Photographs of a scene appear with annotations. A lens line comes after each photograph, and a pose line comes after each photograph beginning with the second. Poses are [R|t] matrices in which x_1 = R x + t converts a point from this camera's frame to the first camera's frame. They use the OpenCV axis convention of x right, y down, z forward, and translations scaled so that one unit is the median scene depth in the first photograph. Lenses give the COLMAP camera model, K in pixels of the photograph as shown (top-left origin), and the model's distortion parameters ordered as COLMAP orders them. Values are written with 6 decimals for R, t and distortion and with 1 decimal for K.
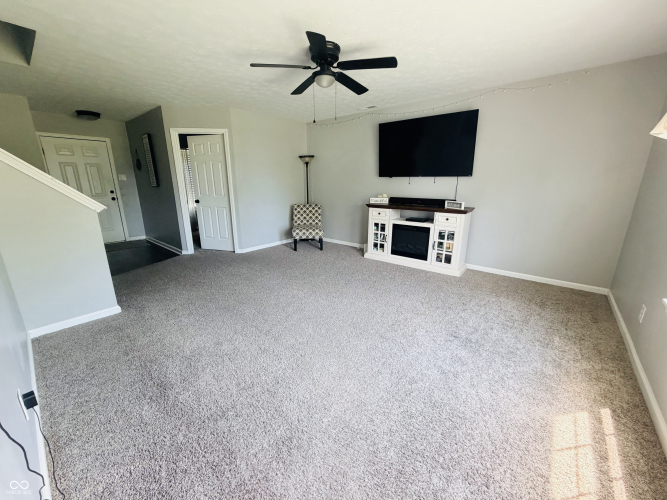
lens RADIAL K [[264.9, 0, 330.5], [0, 264.9, 250.4], [0, 0, 1]] dist [-0.000479, -0.000151]
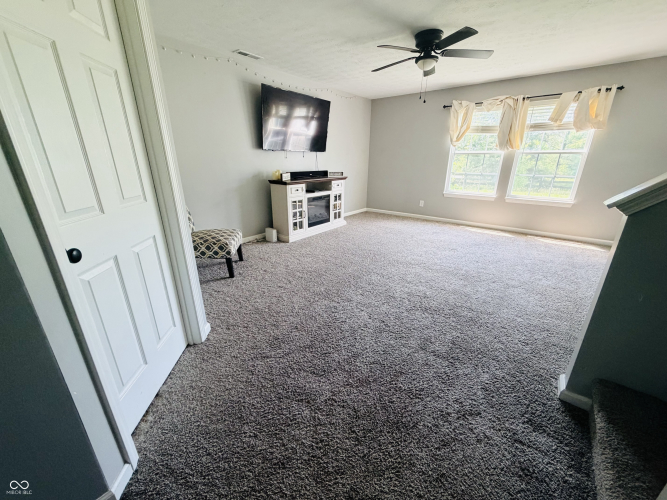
lens RADIAL K [[264.9, 0, 329.9], [0, 264.9, 248.1], [0, 0, 1]] dist [-0.000479, -0.000151]
pose [[-0.018907, -0.319721, 0.947323, -0.762116], [0.255605, 0.914461, 0.313732, -0.212670], [-0.966596, 0.248072, 0.064432, 0.860848]]
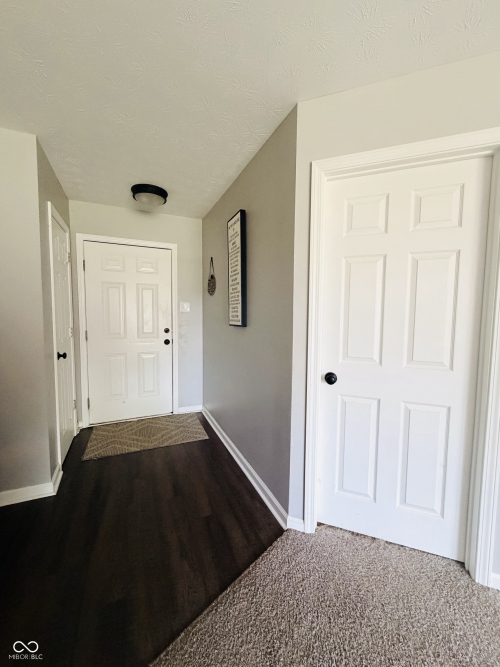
lens RADIAL K [[264.9, 0, 250.1], [0, 264.9, 332.2], [0, 0, 1]] dist [-0.000479, -0.000151]
pose [[0.904449, 0.041217, -0.424586, -0.526781], [-0.120030, 0.979697, -0.160581, -0.187819], [0.409347, 0.196201, 0.891034, 0.714142]]
